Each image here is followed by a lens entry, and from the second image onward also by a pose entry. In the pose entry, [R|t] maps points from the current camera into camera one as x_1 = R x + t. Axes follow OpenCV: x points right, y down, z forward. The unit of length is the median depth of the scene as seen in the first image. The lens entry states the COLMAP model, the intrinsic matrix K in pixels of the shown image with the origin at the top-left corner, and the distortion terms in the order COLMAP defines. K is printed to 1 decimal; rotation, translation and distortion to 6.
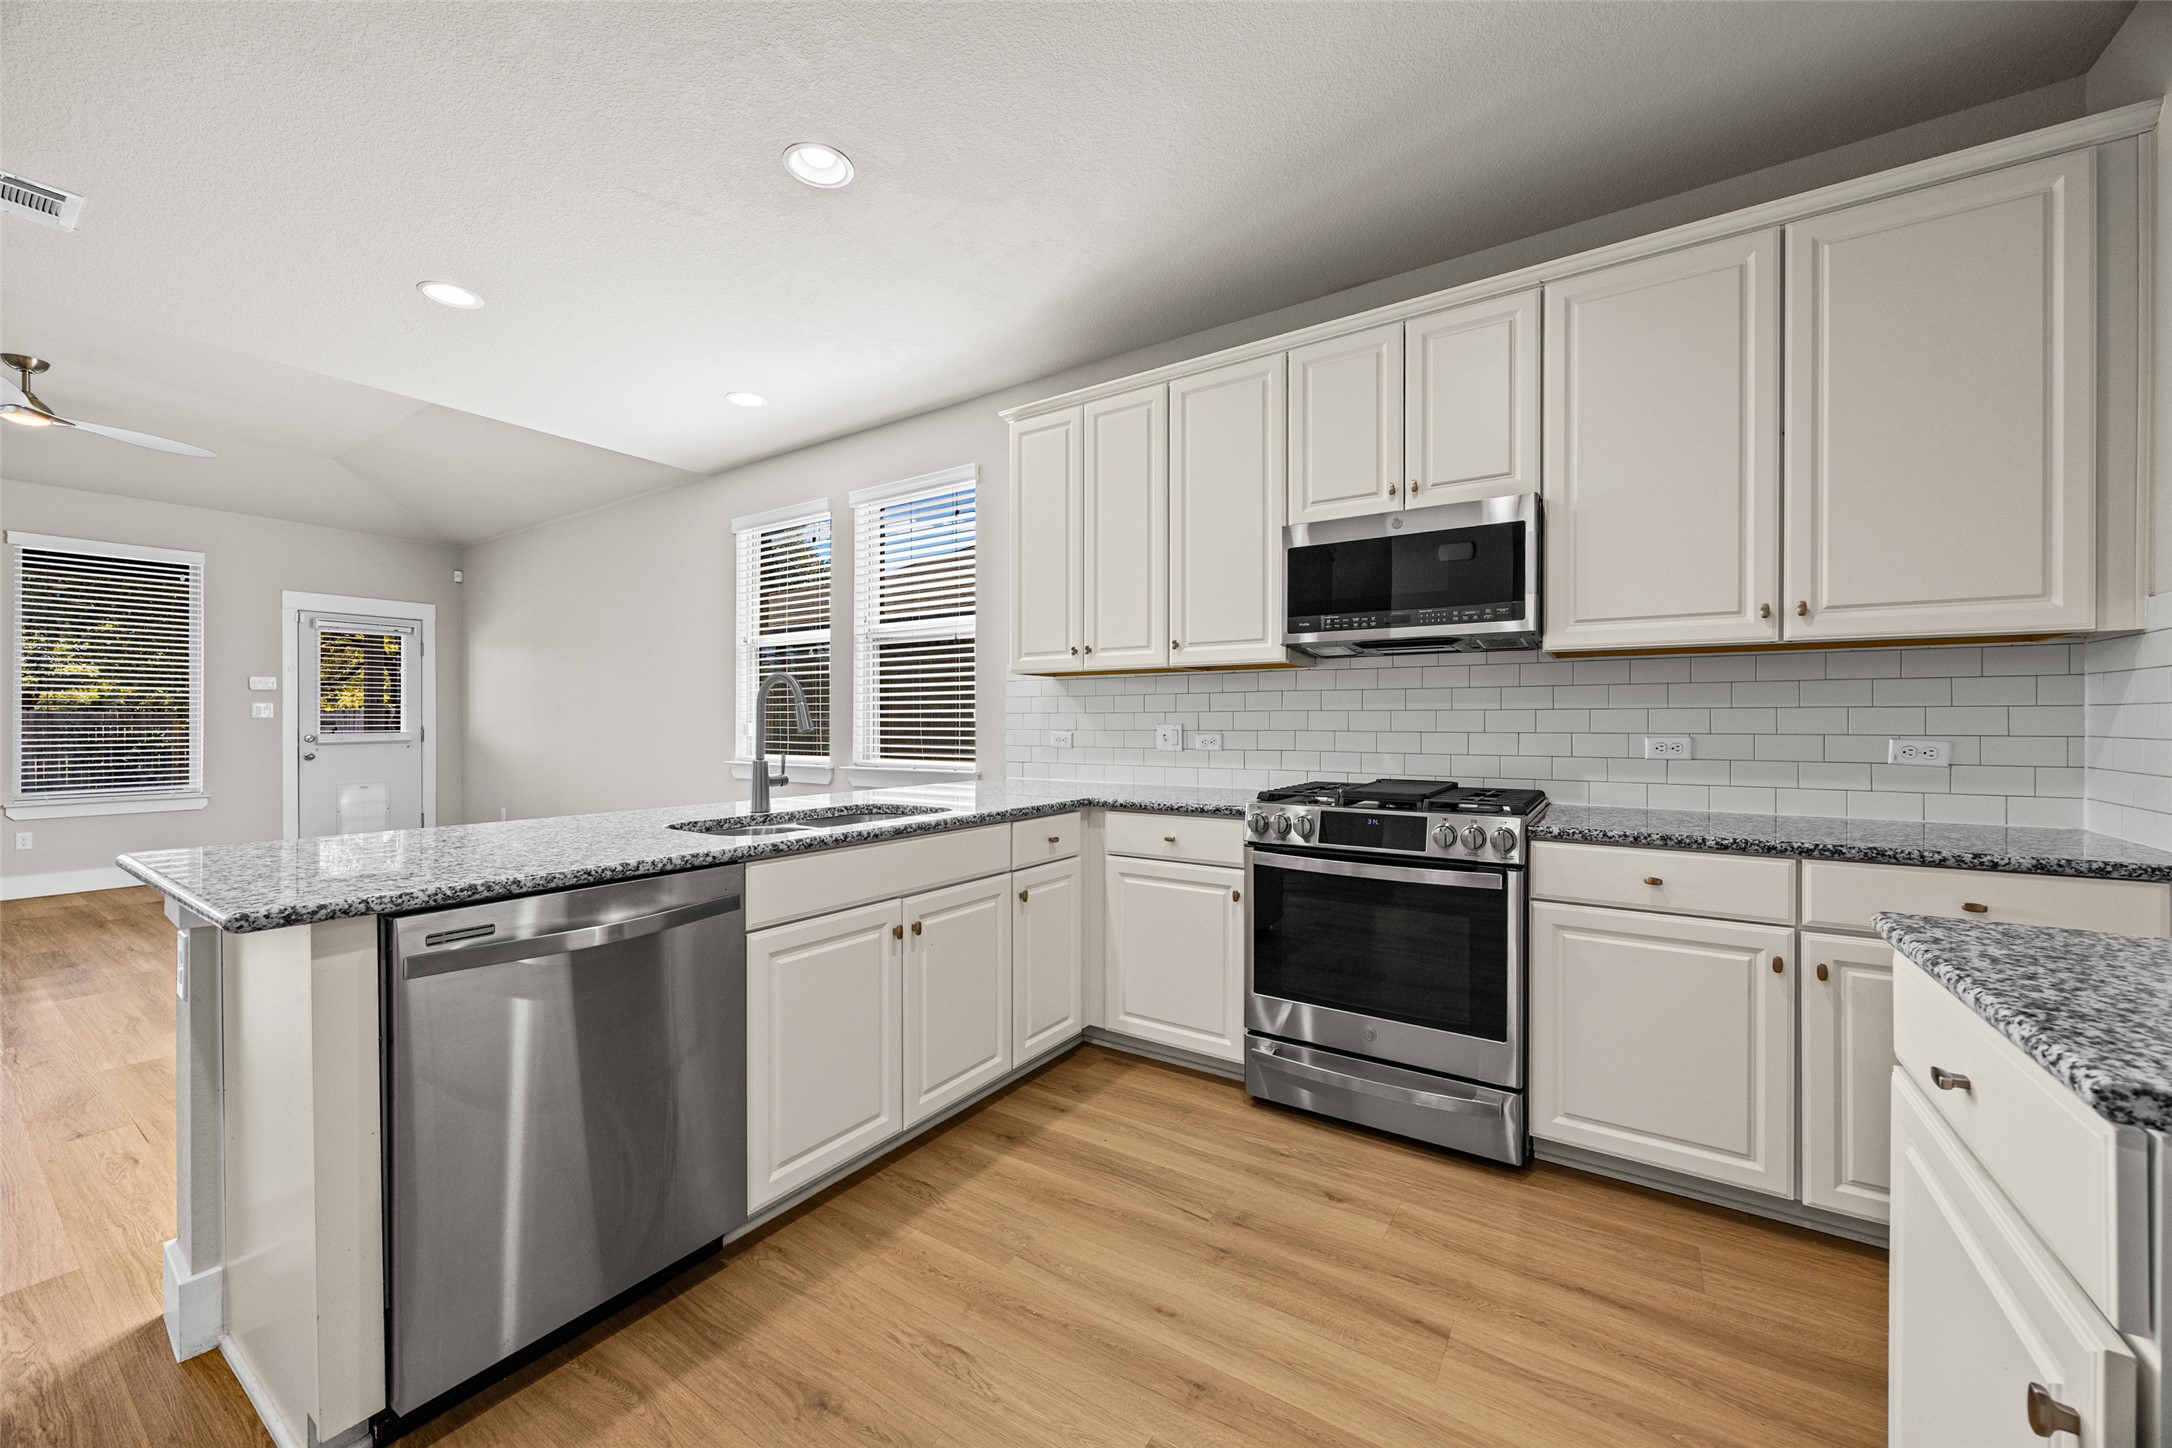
lens RADIAL K [[843.3, 0, 1079.1], [0, 843.3, 718.9], [0, 0, 1]] dist [-0.001000, -0.000122]
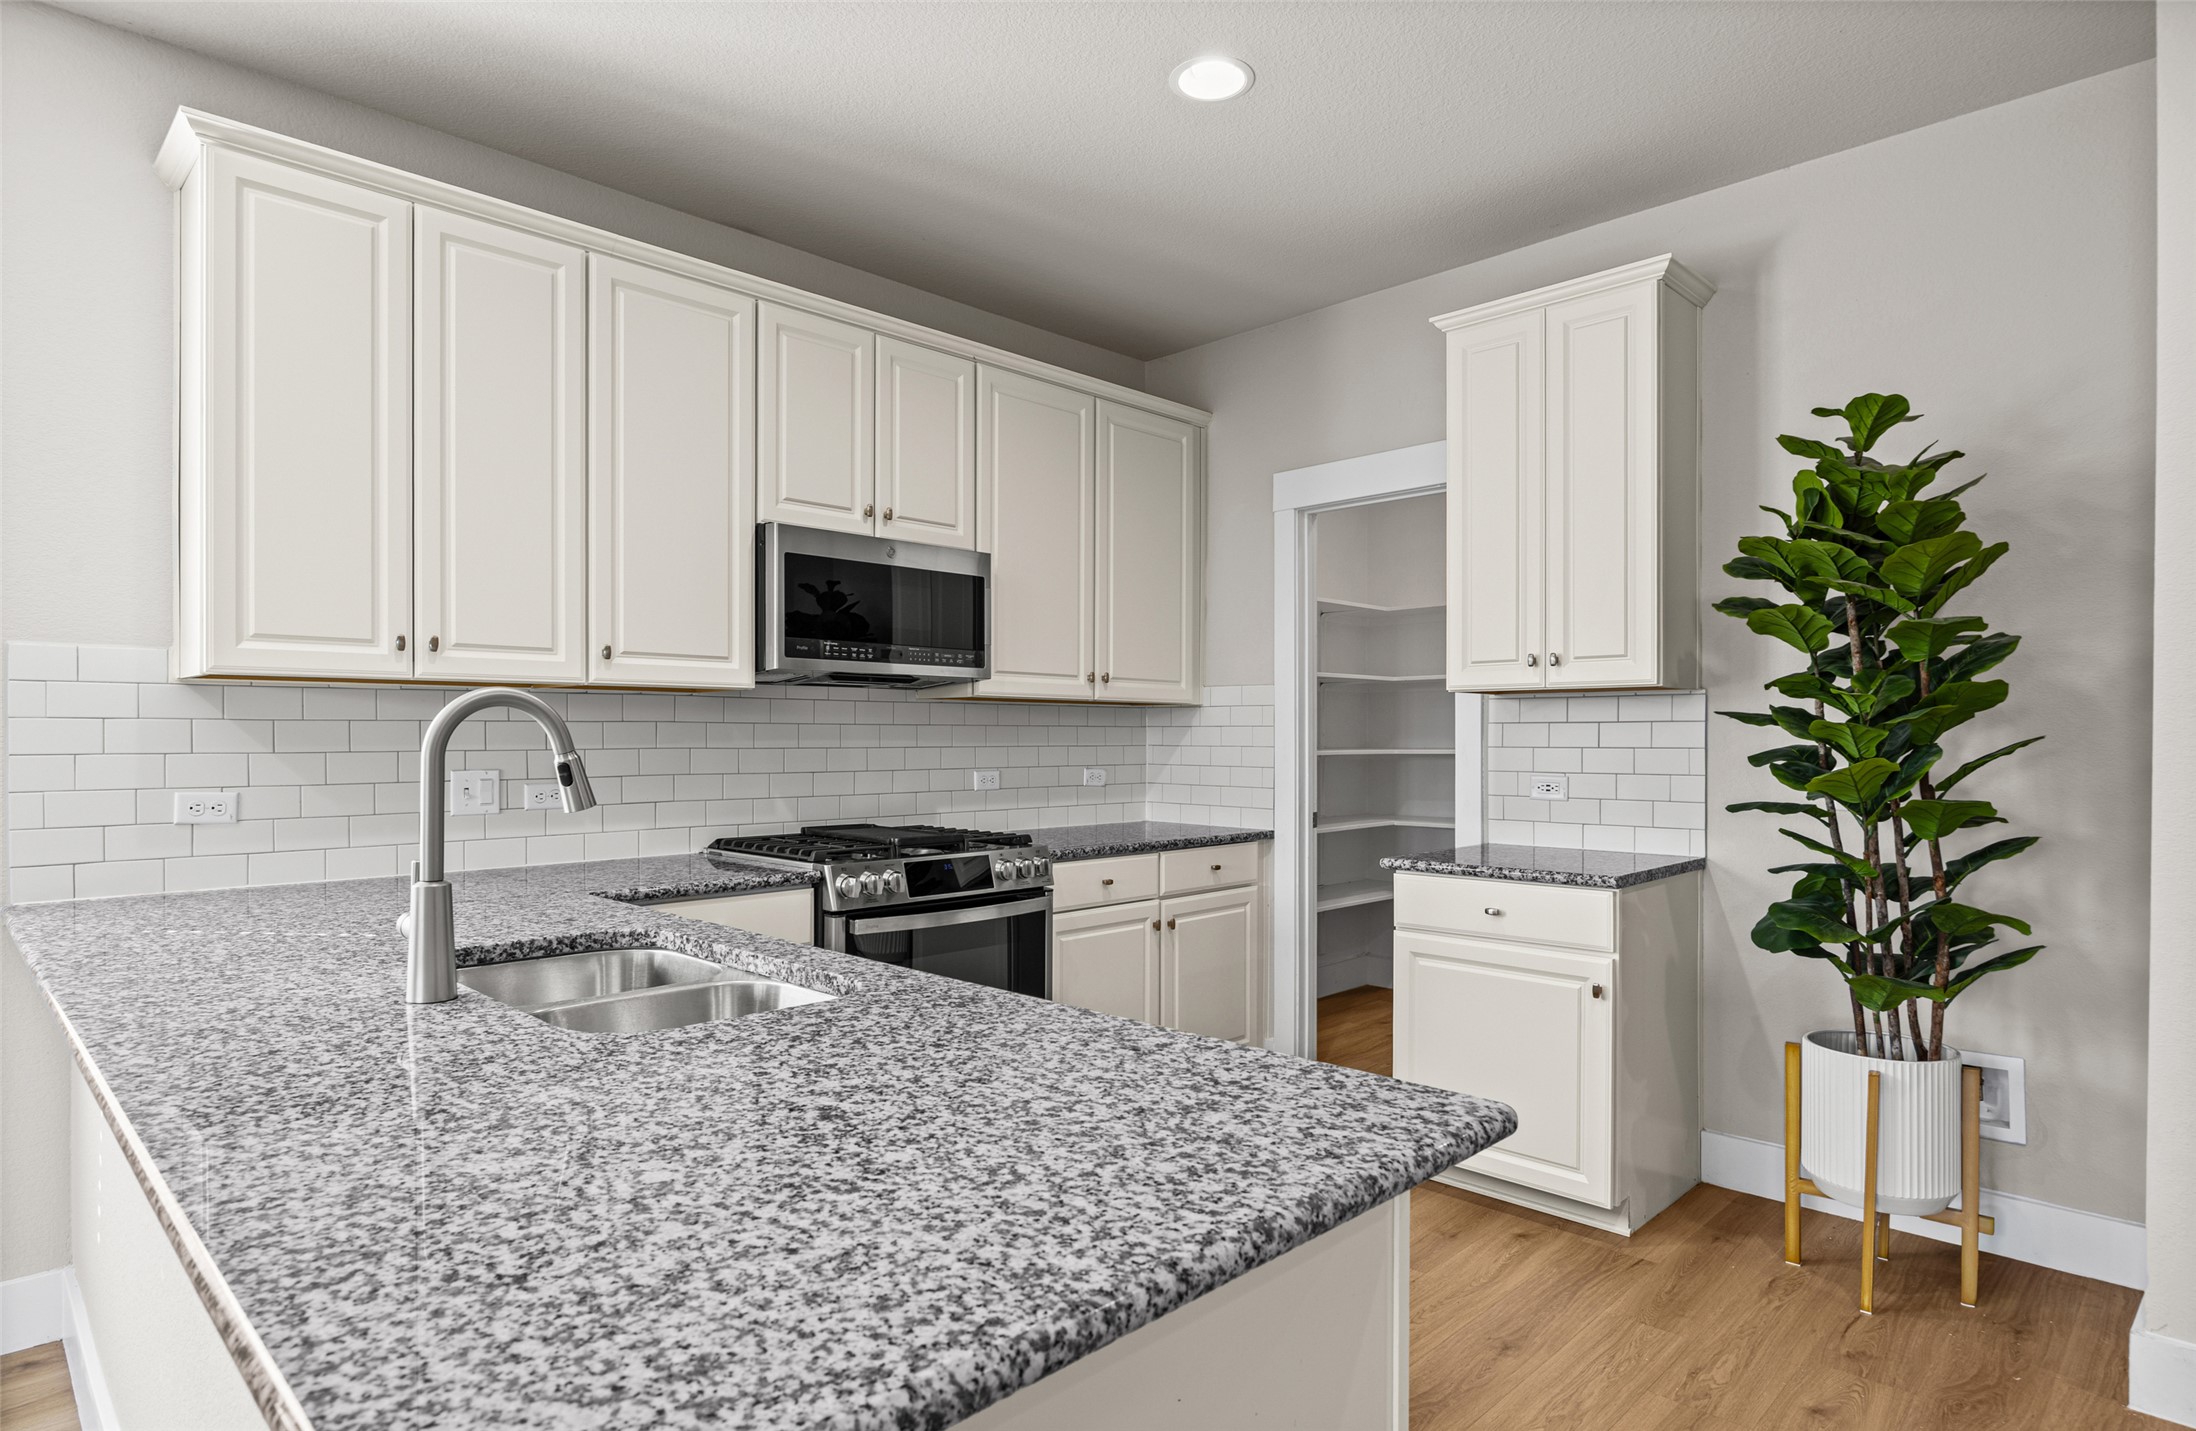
lens RADIAL K [[1185.7, 0, 1095.8], [0, 1185.7, 732.1], [0, 0, 1]] dist [0.001781, 0.000116]
pose [[0.183863, 0.004114, 0.982943, -0.900809], [-0.002271, 0.999990, -0.003760, -0.026769], [-0.982949, -0.001541, 0.183870, 0.539722]]
